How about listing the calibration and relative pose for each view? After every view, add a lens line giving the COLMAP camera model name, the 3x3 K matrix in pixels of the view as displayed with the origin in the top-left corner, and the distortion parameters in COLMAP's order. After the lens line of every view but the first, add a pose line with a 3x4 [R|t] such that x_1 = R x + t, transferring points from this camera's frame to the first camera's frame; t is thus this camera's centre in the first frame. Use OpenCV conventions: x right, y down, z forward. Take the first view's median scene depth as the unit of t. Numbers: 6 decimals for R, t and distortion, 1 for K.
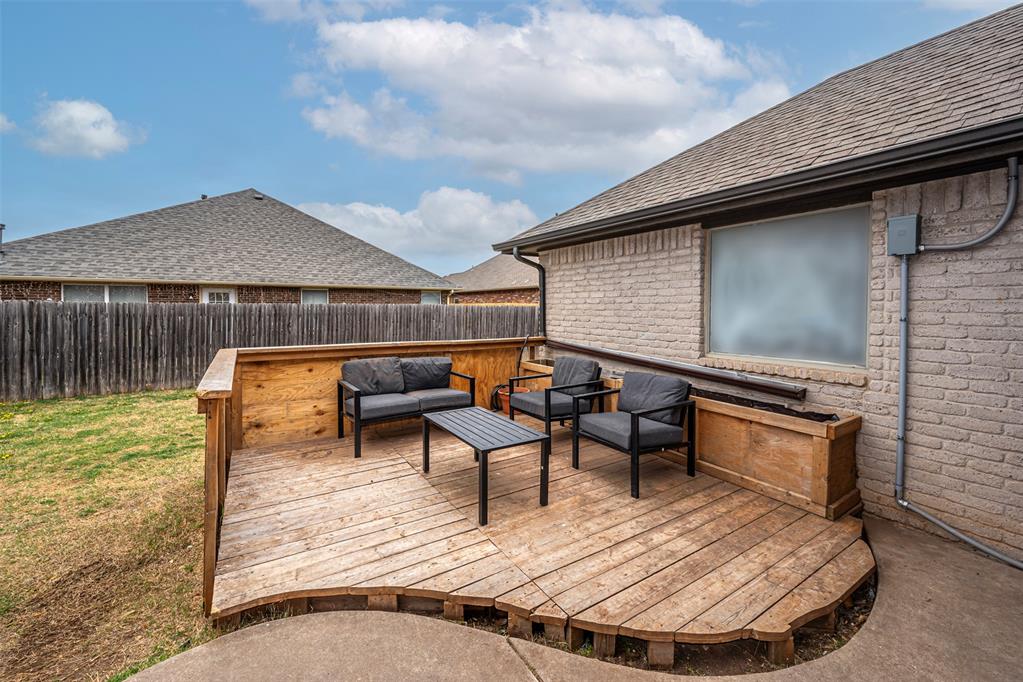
lens RADIAL K [[394.4, 0, 474.0], [0, 394.4, 314.0], [0, 0, 1]] dist [0.001707, -0.000372]
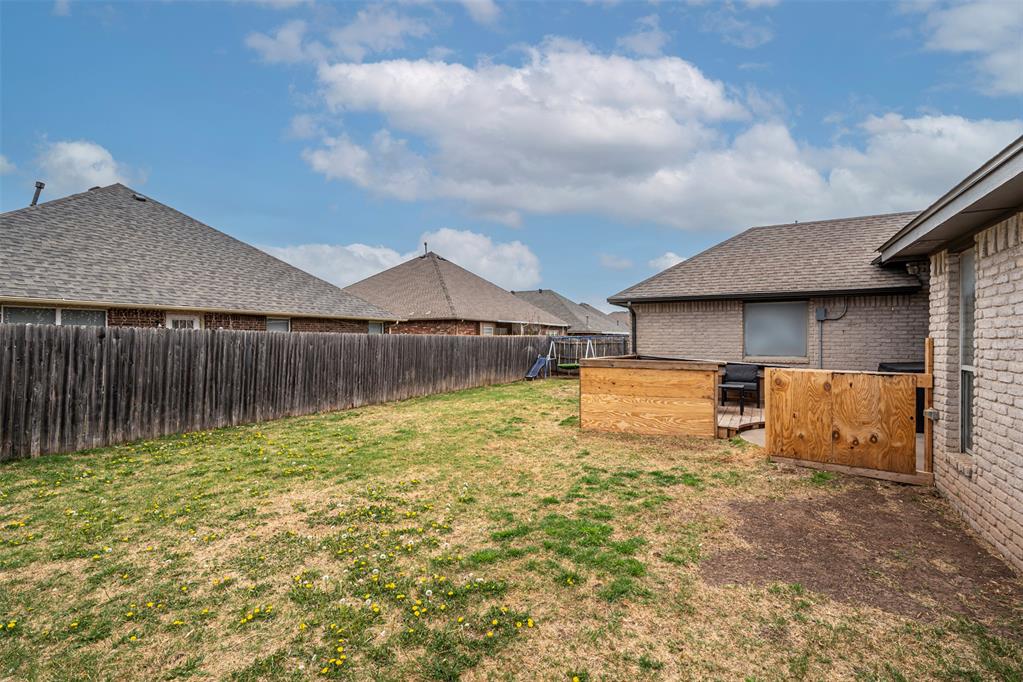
lens RADIAL K [[456.2, 0, 475.8], [0, 456.2, 338.3], [0, 0, 1]] dist [-0.004128, -0.000390]
pose [[0.884372, 0.001822, 0.466780, -1.235951], [0.006969, 0.999829, -0.017108, 0.015629], [-0.466731, 0.018383, 0.884208, -0.376046]]
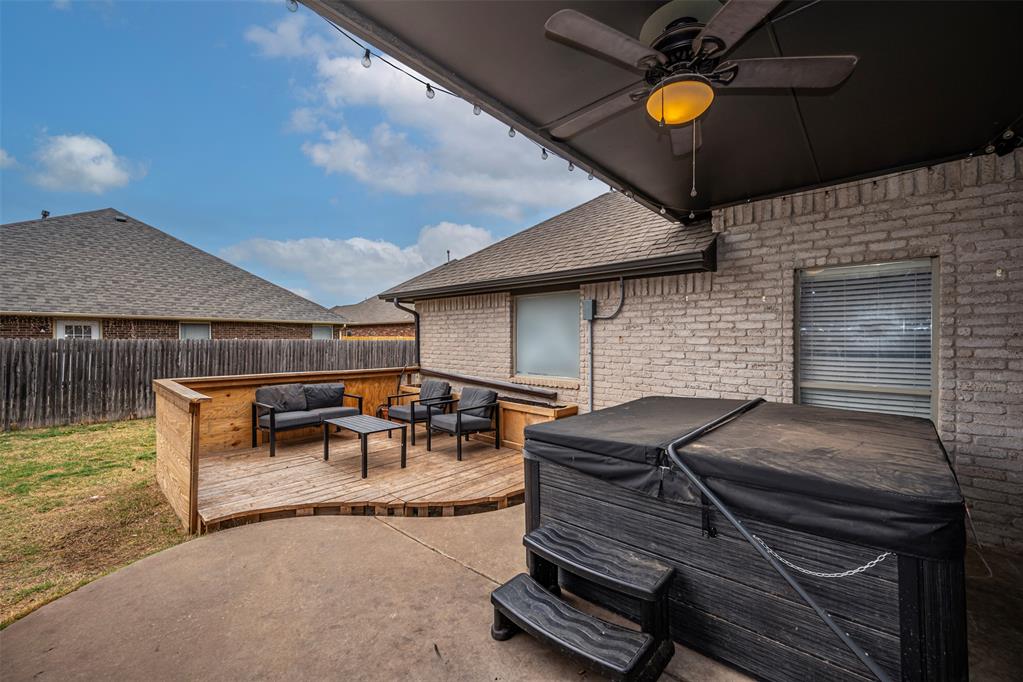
lens RADIAL K [[394.4, 0, 478.6], [0, 394.4, 336.5], [0, 0, 1]] dist [0.001707, -0.000372]
pose [[0.963861, 0.002675, 0.266394, 0.020054], [0.003371, 0.999747, -0.022236, -0.010843], [-0.266386, 0.022330, 0.963608, -0.290590]]
